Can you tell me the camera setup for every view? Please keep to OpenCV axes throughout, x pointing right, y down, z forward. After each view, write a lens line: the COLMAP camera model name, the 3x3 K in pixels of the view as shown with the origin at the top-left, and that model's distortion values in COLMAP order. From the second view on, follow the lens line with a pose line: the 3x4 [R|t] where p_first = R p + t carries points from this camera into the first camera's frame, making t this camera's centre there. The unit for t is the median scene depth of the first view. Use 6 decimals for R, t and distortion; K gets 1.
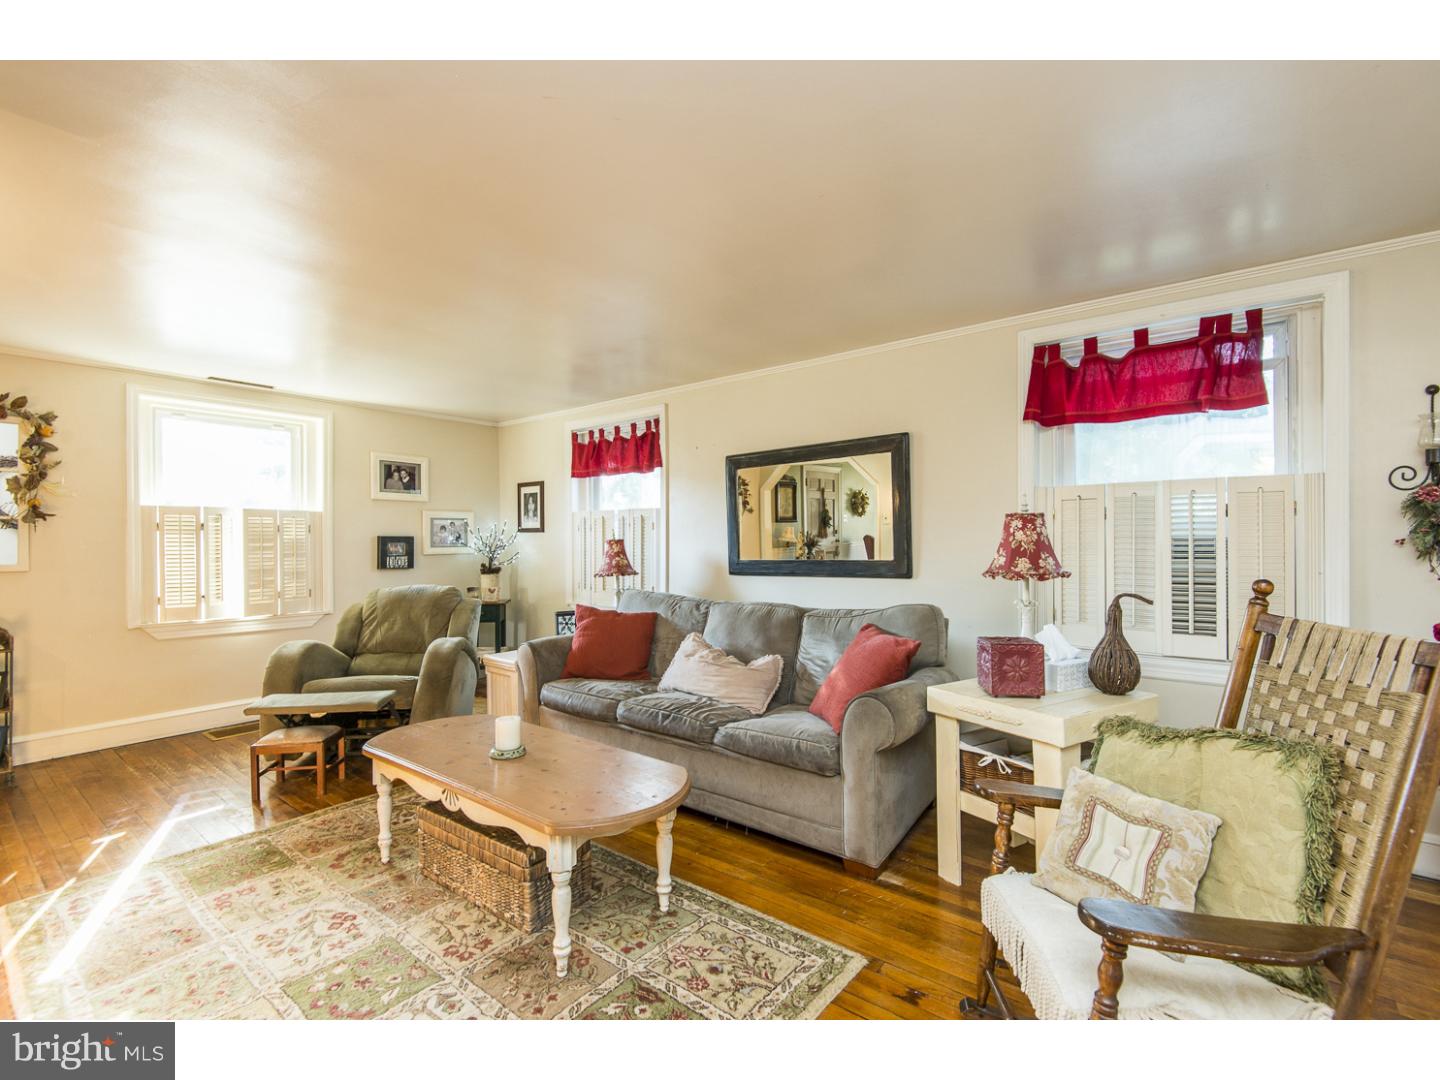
lens RADIAL K [[664.9, 0, 719.6], [0, 664.9, 531.0], [0, 0, 1]] dist [0.040892, -0.021067]
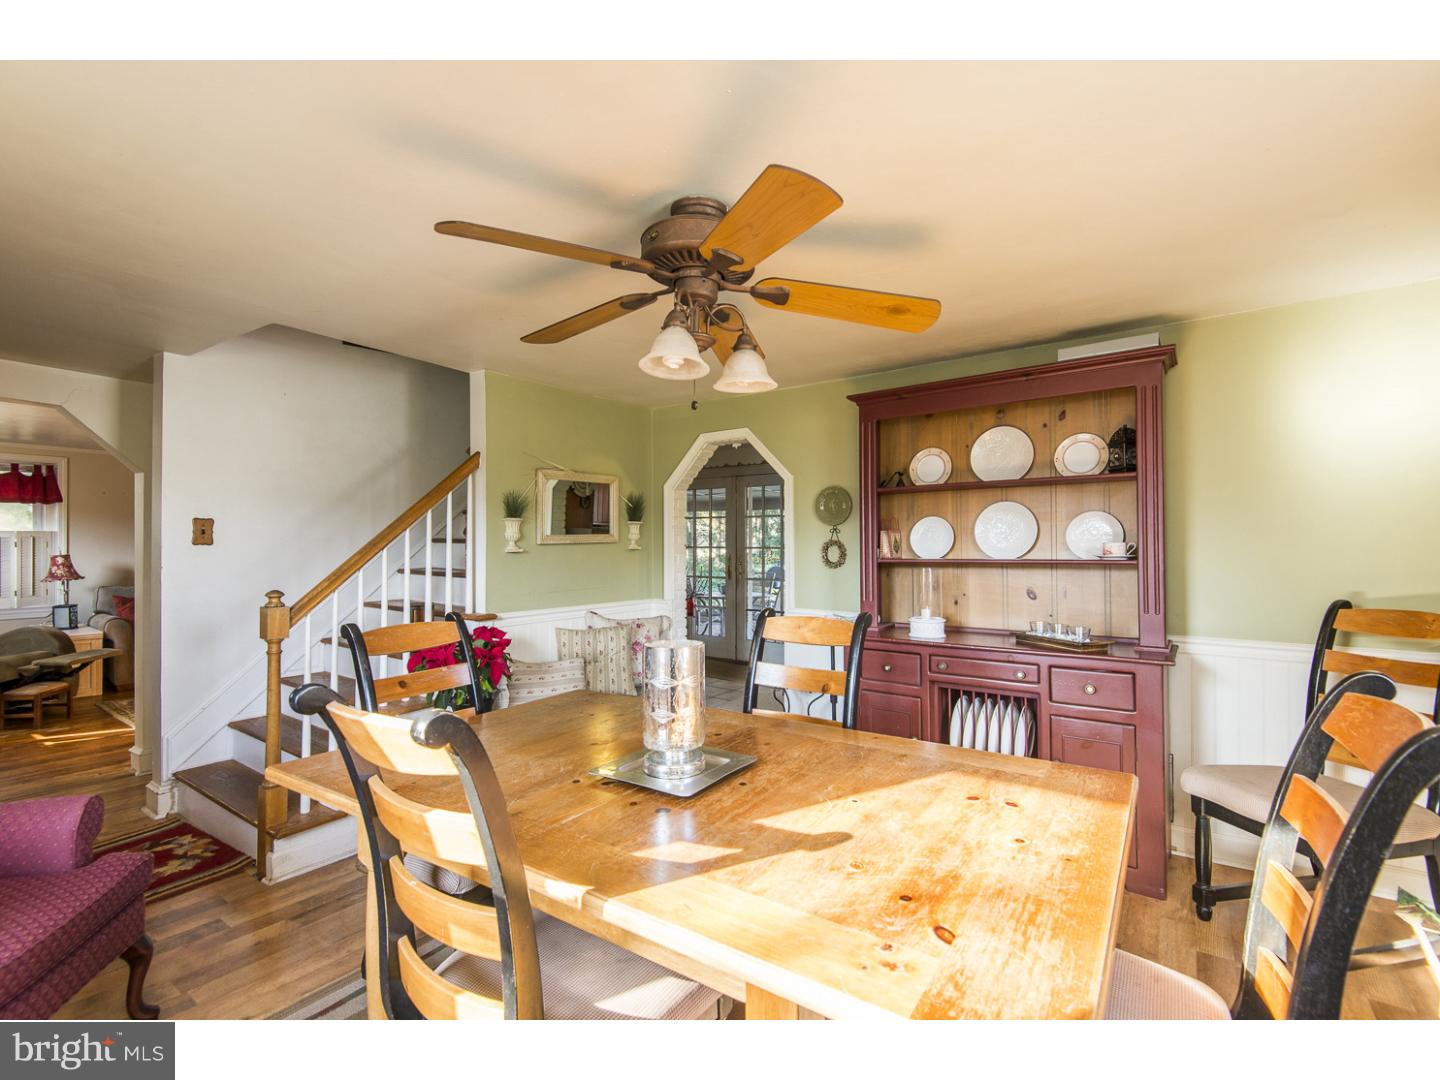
lens RADIAL K [[664.9, 0, 719.6], [0, 664.9, 531.0], [0, 0, 1]] dist [0.040892, -0.021067]
pose [[-0.070998, 0.020625, 0.997263, -1.734314], [-0.012612, 0.999688, -0.021573, -0.025509], [-0.997397, -0.014109, -0.070715, -0.292252]]
